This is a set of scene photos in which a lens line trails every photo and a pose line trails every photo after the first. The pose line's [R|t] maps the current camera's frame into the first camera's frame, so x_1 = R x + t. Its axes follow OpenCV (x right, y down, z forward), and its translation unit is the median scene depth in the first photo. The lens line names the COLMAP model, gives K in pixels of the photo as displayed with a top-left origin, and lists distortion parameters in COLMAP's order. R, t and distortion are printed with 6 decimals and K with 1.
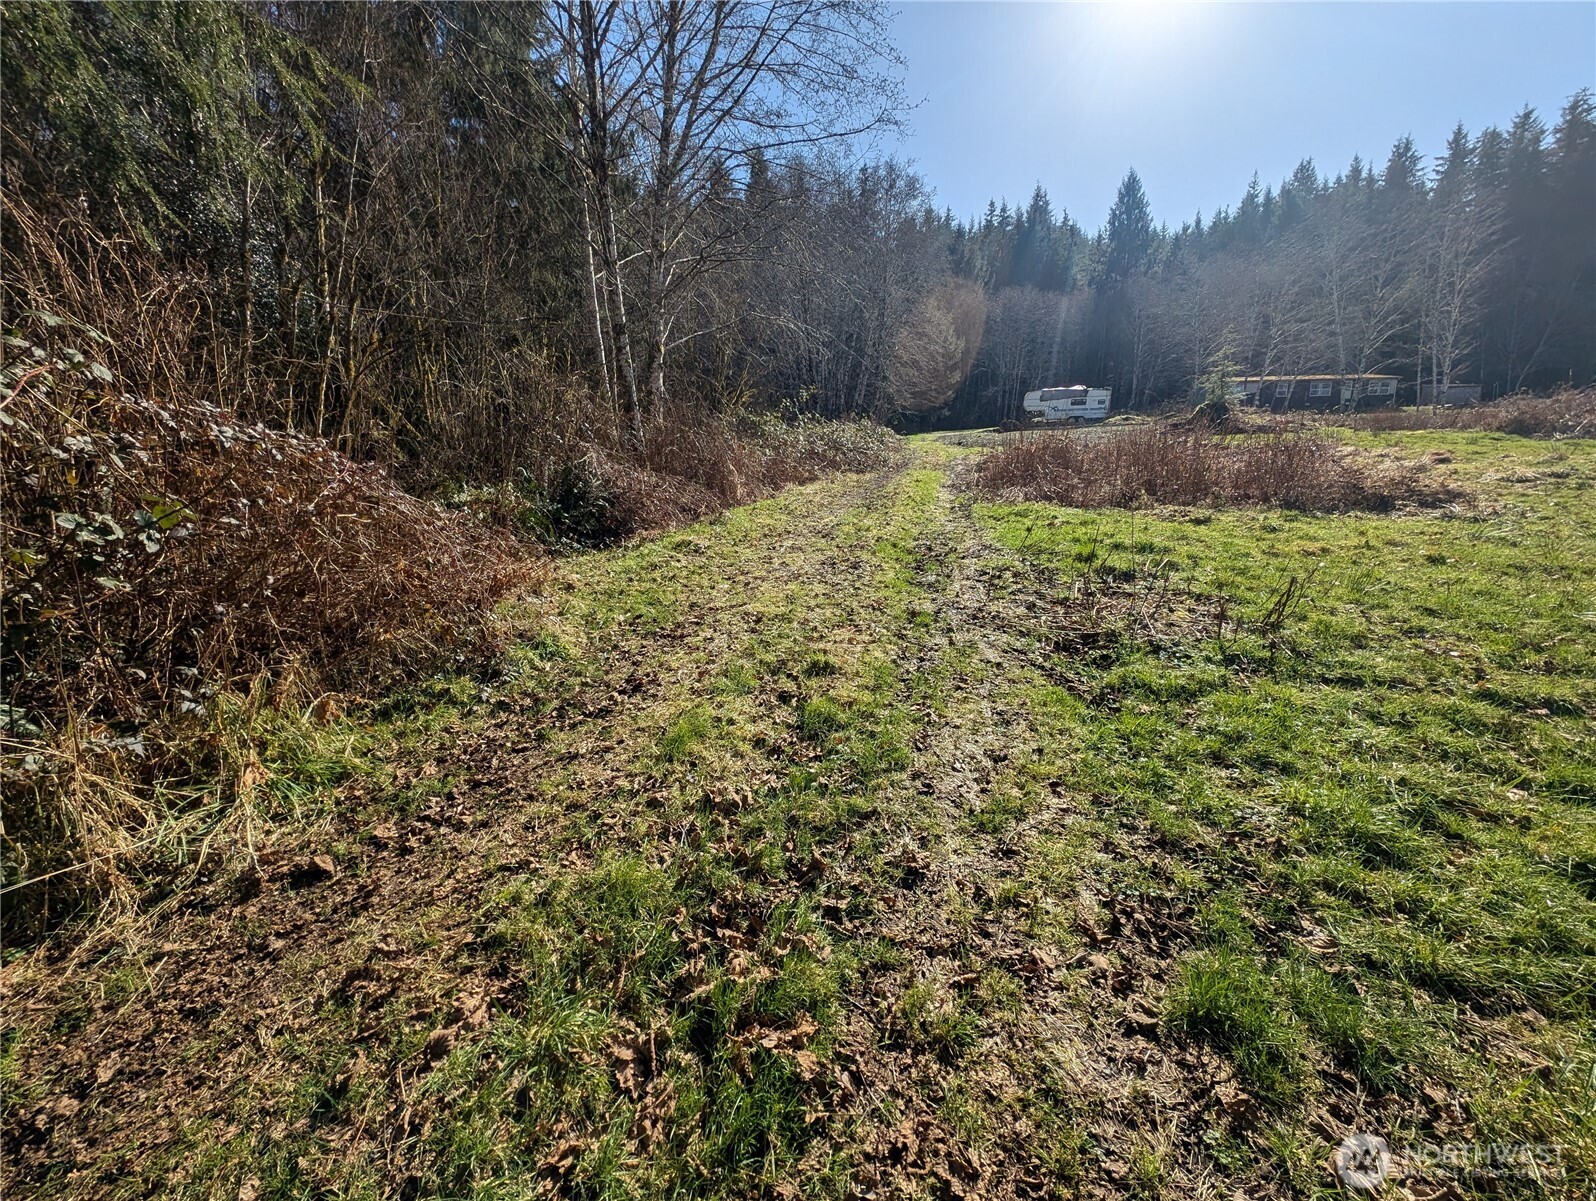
lens RADIAL K [[599.0, 0, 803.5], [0, 599.0, 597.7], [0, 0, 1]] dist [0.000884, -0.001273]
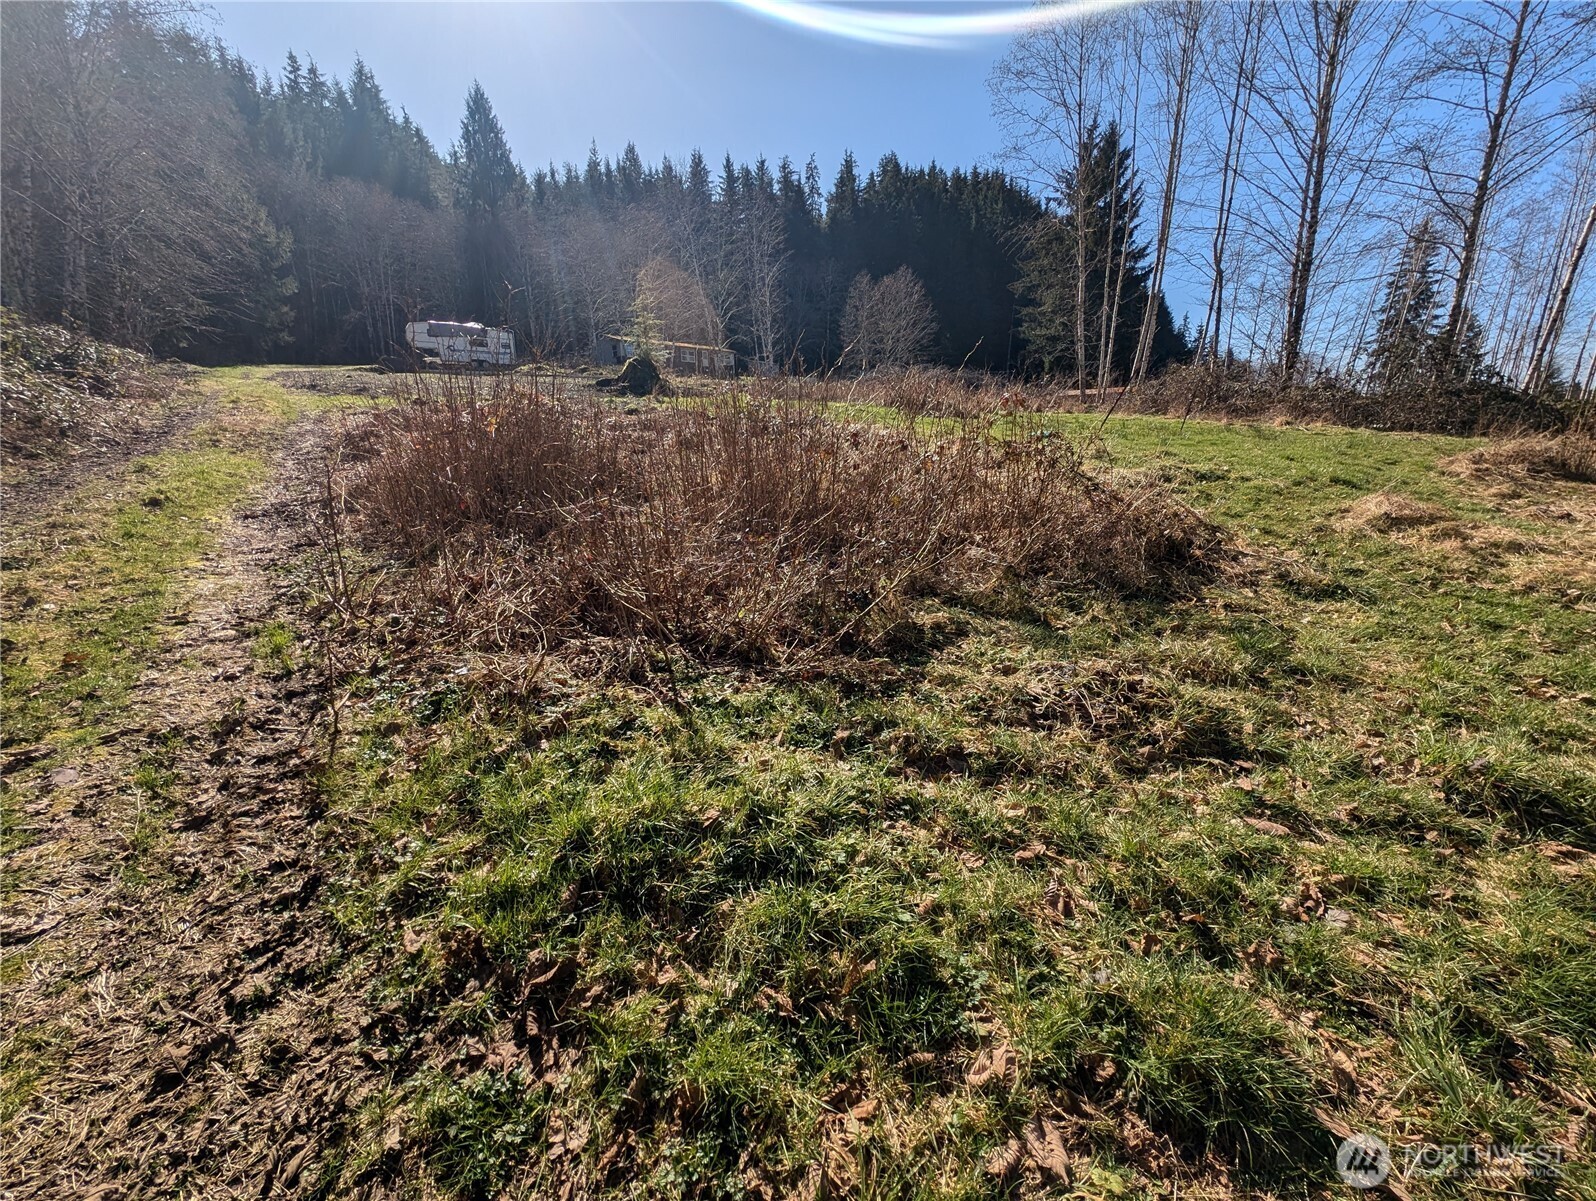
lens RADIAL K [[599.0, 0, 799.5], [0, 599.0, 599.5], [0, 0, 1]] dist [0.000884, -0.001273]
pose [[0.630728, -0.209610, 0.747159, 0.016478], [0.147301, 0.977662, 0.149929, -0.014769], [-0.761896, 0.015492, 0.647514, 0.052136]]
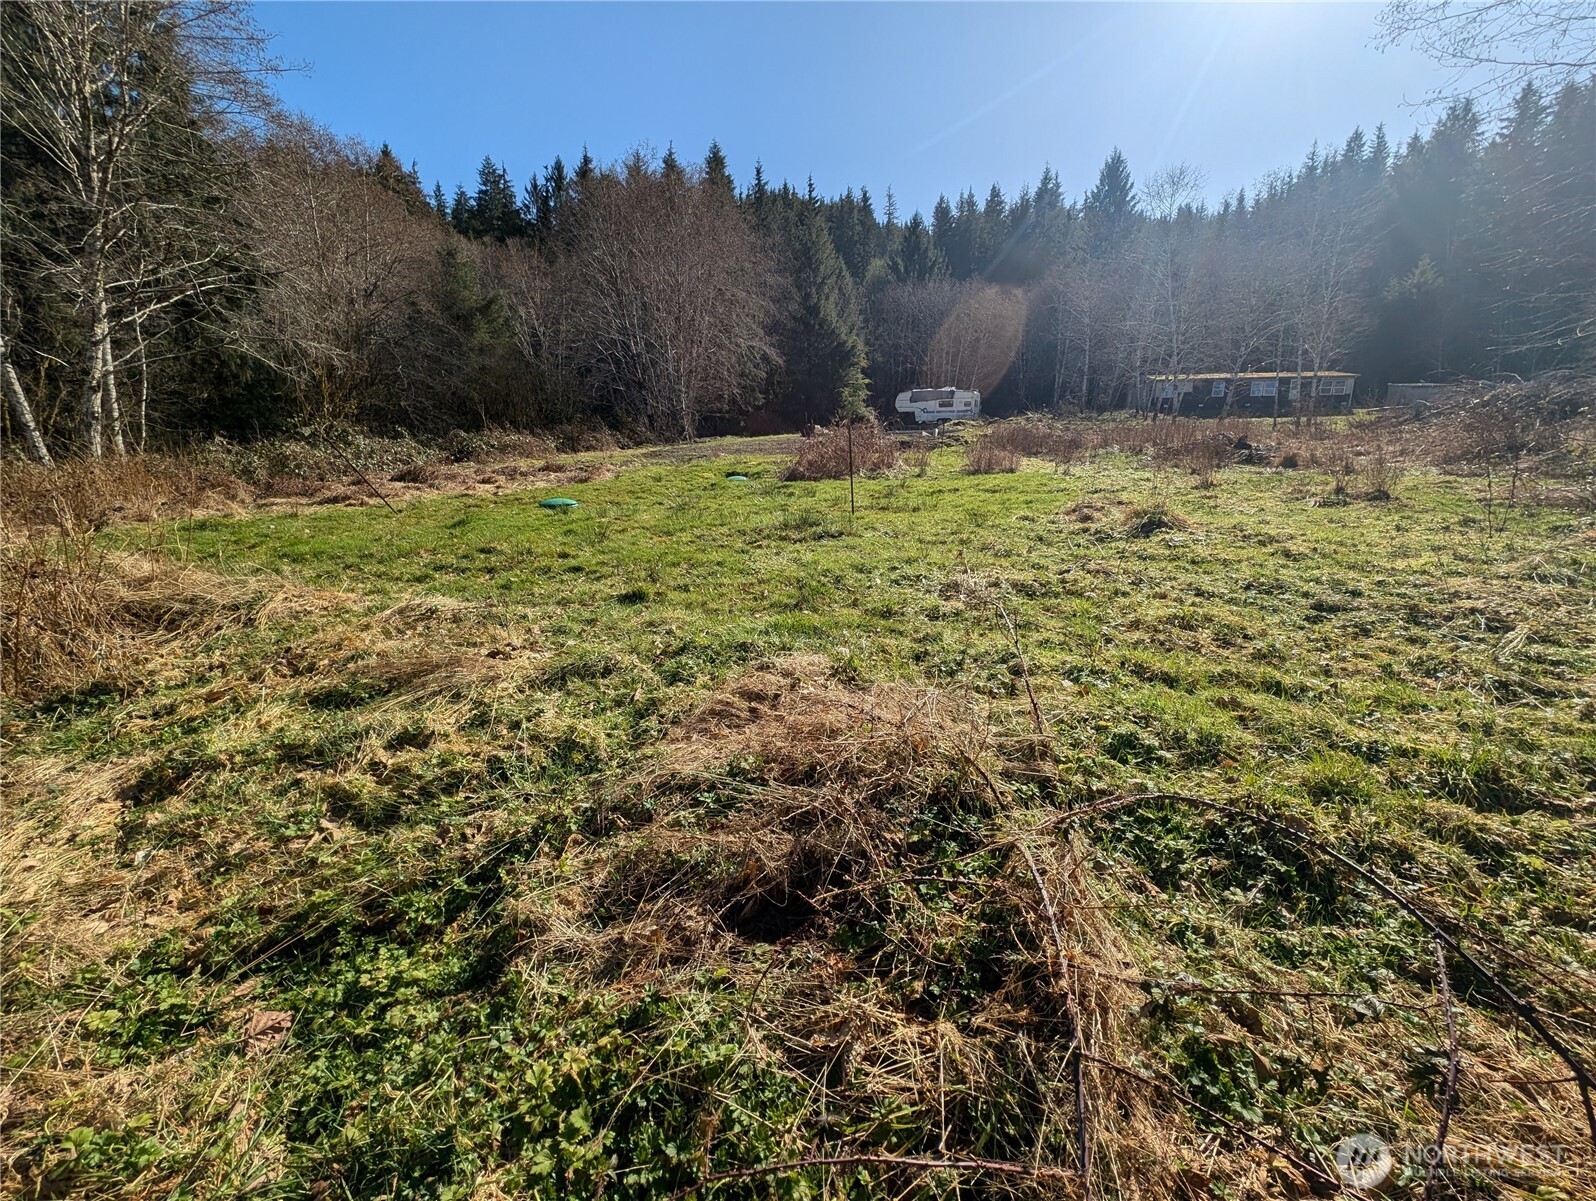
lens RADIAL K [[599.0, 0, 802.5], [0, 599.0, 603.9], [0, 0, 1]] dist [0.000884, -0.001273]
pose [[0.992951, 0.041408, -0.111061, 0.188071], [-0.038625, 0.998886, 0.027093, -0.009721], [0.112059, -0.022613, 0.993444, -0.002423]]
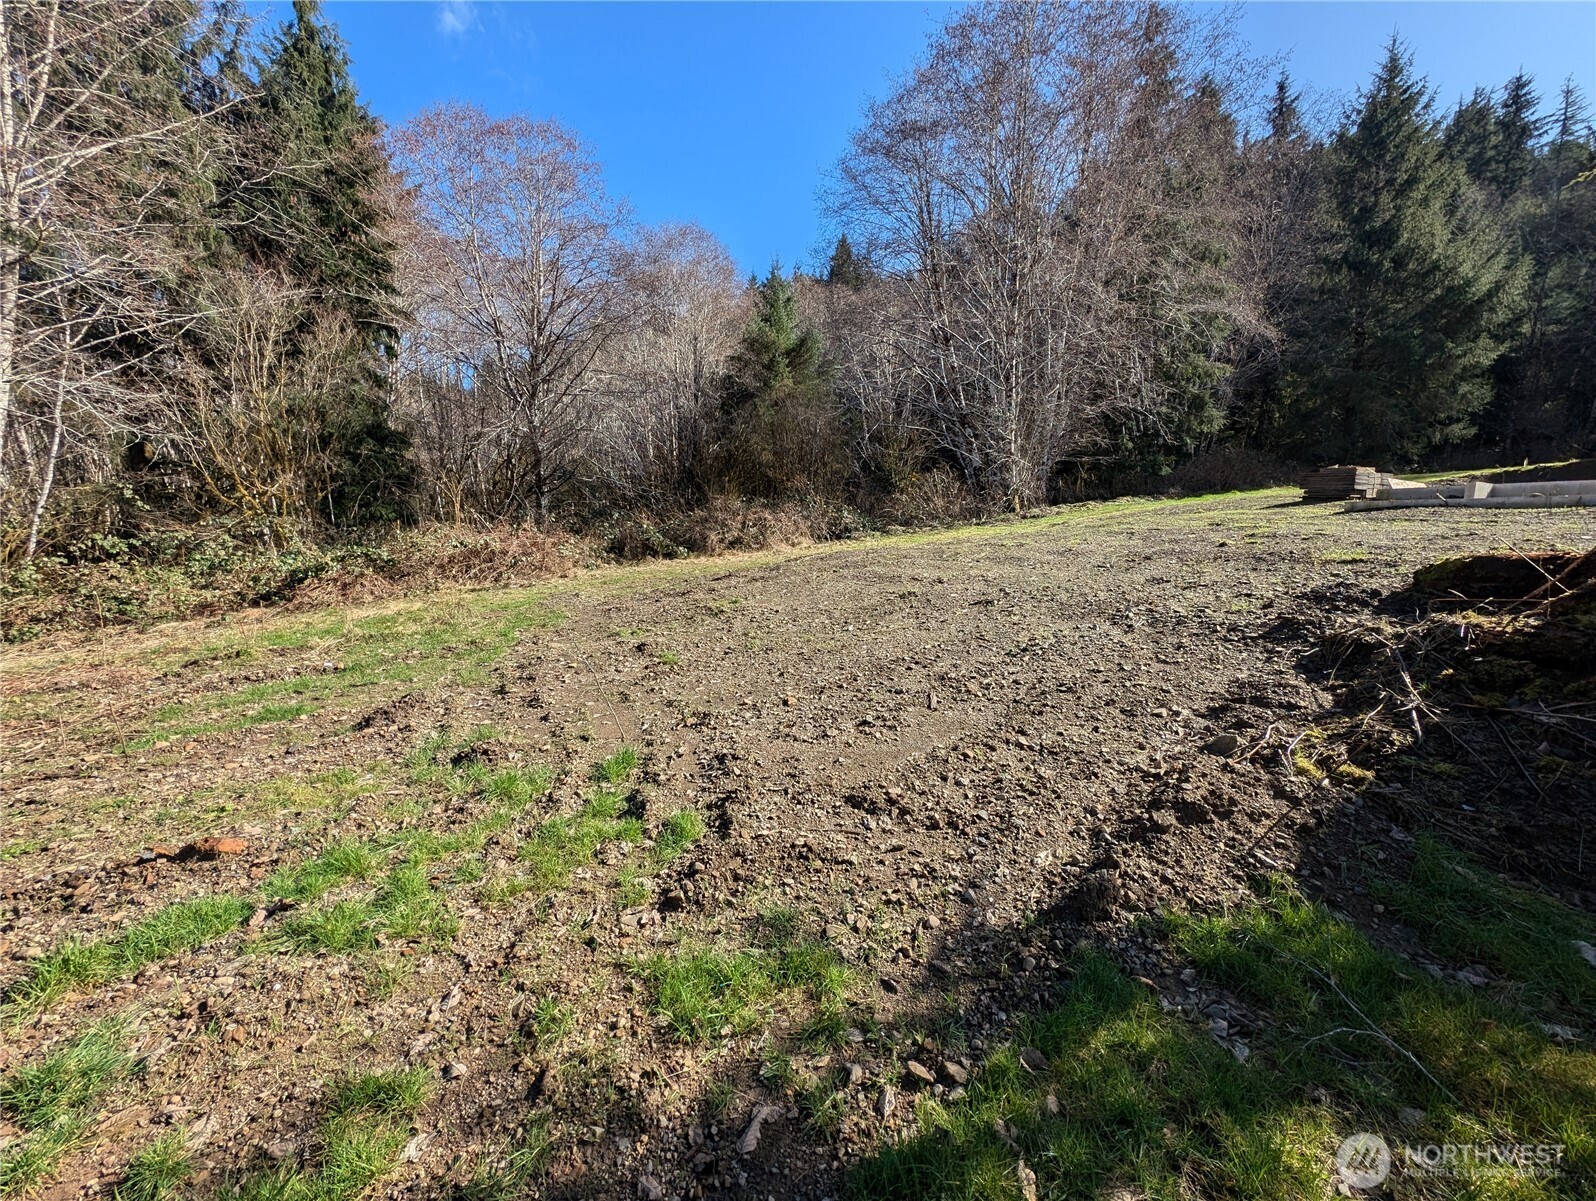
lens RADIAL K [[599.0, 0, 797.0], [0, 599.0, 598.6], [0, 0, 1]] dist [0.000884, -0.001273]
pose [[0.661179, 0.106514, -0.742629, 0.167382], [-0.154310, 0.988013, 0.004324, -0.070152], [0.734187, 0.111736, 0.669689, 0.218568]]
